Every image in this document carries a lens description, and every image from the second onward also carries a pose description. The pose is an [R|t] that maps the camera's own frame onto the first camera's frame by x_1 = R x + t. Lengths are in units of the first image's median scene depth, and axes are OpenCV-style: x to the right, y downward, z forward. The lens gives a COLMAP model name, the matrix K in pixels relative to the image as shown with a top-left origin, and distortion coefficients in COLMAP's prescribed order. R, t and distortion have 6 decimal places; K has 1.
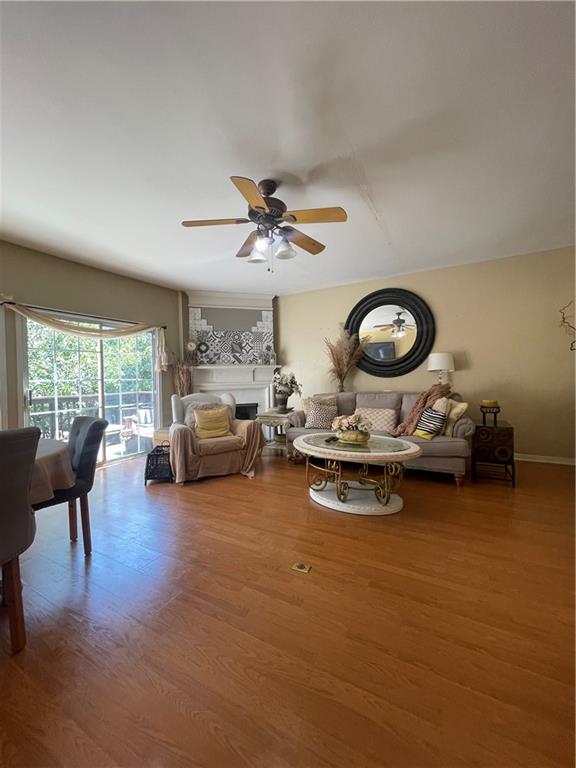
lens RADIAL K [[309.1, 0, 288.3], [0, 309.1, 382.5], [0, 0, 1]] dist [-0.006221, 0.000818]
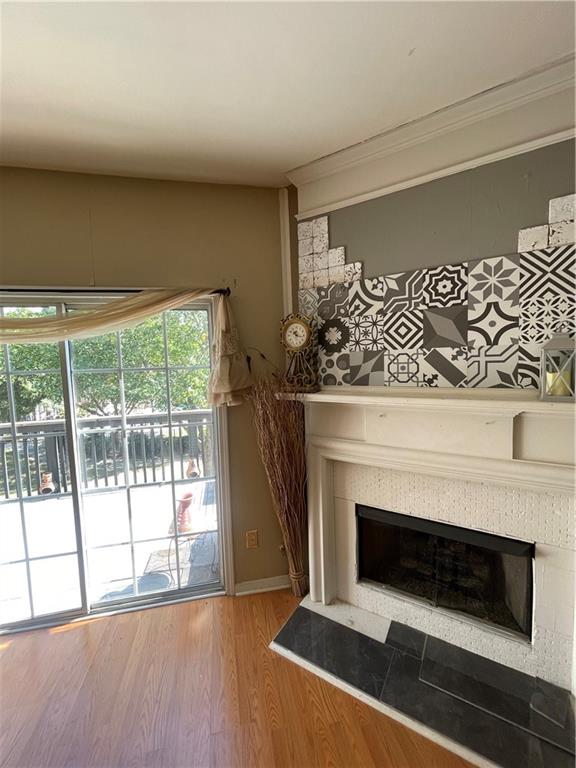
lens RADIAL K [[309.1, 0, 288.4], [0, 309.1, 381.5], [0, 0, 1]] dist [-0.006221, 0.000818]
pose [[0.670298, 0.051370, -0.740312, -0.063429], [0.006929, 0.997125, 0.075463, -0.096831], [0.742060, -0.055713, 0.668015, 0.803899]]
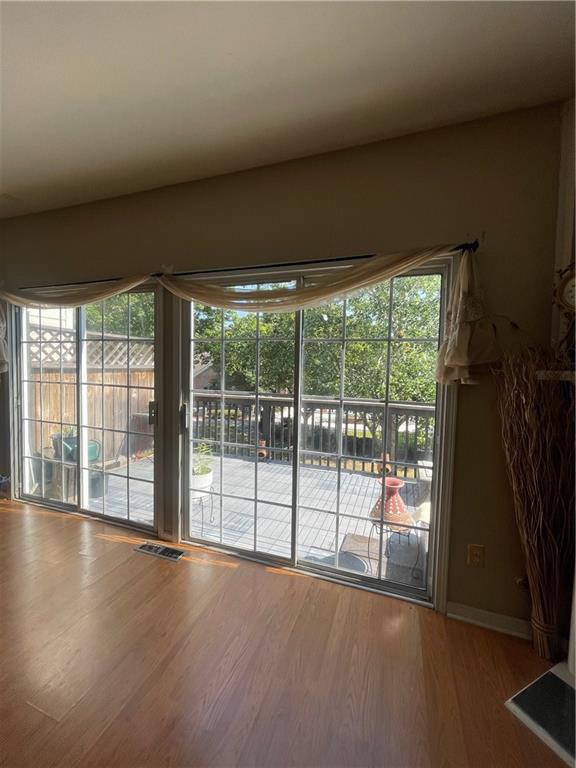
lens RADIAL K [[309.1, 0, 288.3], [0, 309.1, 381.6], [0, 0, 1]] dist [-0.006221, 0.000818]
pose [[0.166121, 0.069542, -0.983650, -0.113908], [-0.040266, 0.997157, 0.063697, -0.052841], [0.985283, 0.029027, 0.168449, 0.772414]]
